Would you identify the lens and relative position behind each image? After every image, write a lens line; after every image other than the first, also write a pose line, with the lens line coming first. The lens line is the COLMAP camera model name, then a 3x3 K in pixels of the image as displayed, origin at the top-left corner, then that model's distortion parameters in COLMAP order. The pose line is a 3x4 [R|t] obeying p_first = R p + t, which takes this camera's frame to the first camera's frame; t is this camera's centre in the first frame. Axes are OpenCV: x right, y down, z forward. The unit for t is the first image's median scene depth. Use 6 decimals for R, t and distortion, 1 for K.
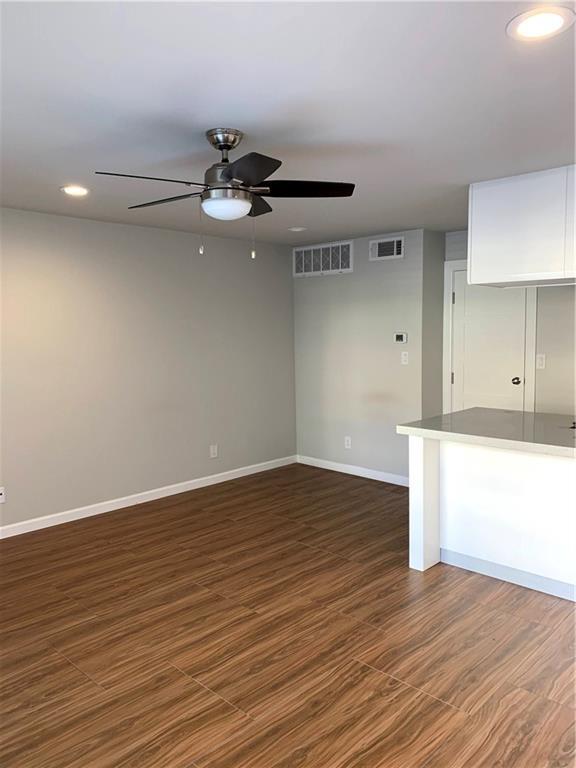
lens RADIAL K [[575.9, 0, 290.5], [0, 575.9, 383.0], [0, 0, 1]] dist [0.016167, -0.024886]
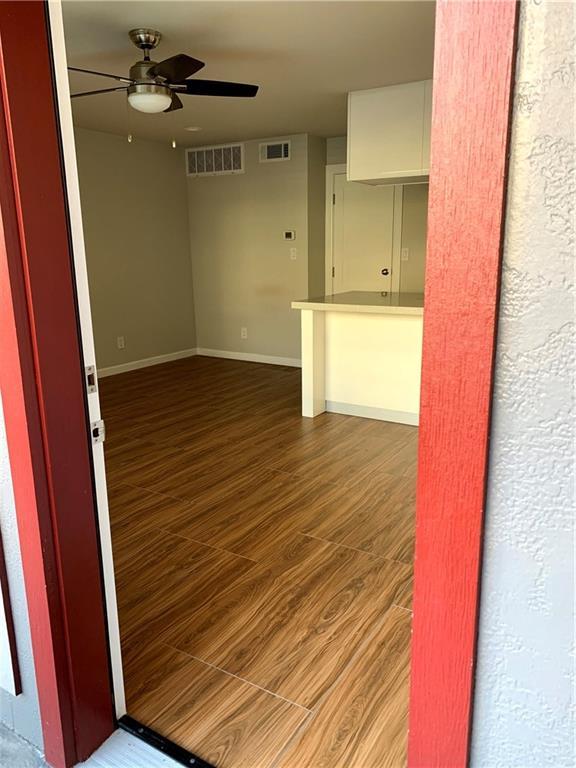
lens RADIAL K [[575.9, 0, 289.3], [0, 575.9, 381.0], [0, 0, 1]] dist [0.016167, -0.024886]
pose [[0.979169, -0.044195, 0.198176, -0.066889], [0.016387, 0.990041, 0.139820, 0.071566], [-0.202382, -0.133660, 0.970142, -0.197024]]
